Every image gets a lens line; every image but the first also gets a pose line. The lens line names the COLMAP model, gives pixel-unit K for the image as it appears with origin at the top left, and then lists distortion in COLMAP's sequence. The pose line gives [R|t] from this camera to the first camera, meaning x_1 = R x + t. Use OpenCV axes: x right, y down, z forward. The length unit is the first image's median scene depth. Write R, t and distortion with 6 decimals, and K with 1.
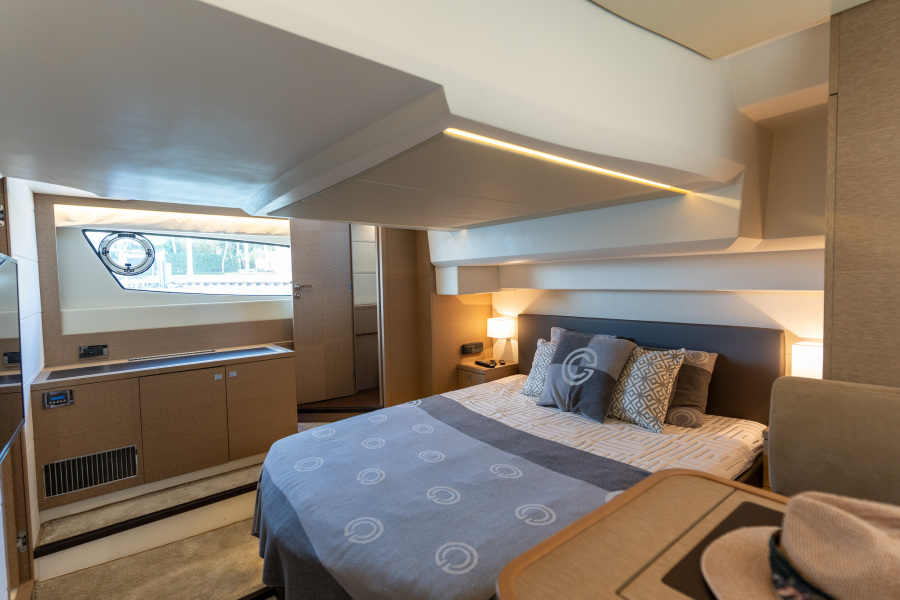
lens RADIAL K [[437.3, 0, 440.1], [0, 437.3, 299.0], [0, 0, 1]] dist [0.004066, 0.000687]
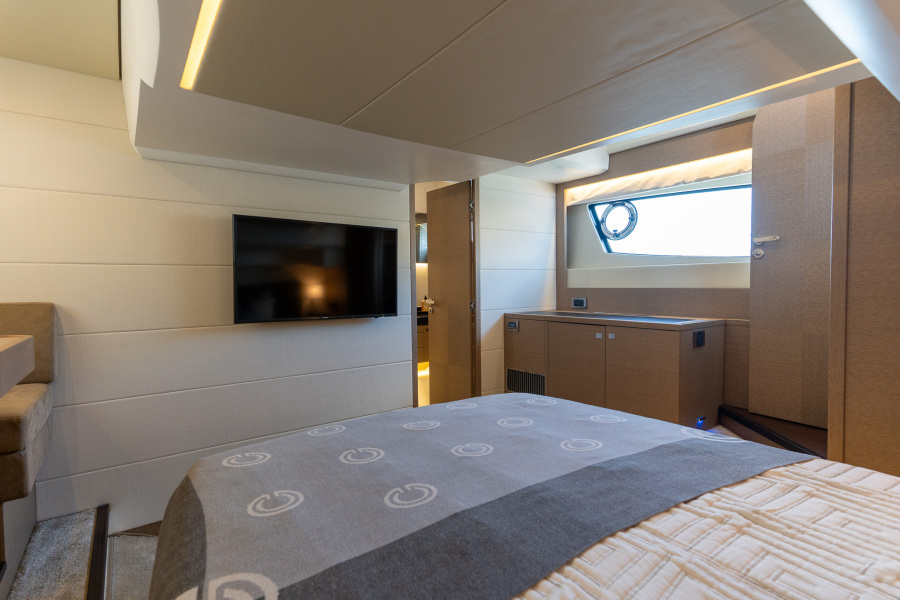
lens RADIAL K [[437.3, 0, 440.1], [0, 437.3, 299.0], [0, 0, 1]] dist [0.004066, 0.000687]
pose [[-0.045087, 0.062013, -0.997056, 0.484198], [-0.034774, 0.997369, 0.063605, 0.045208], [0.998378, 0.037540, -0.042812, 0.675735]]
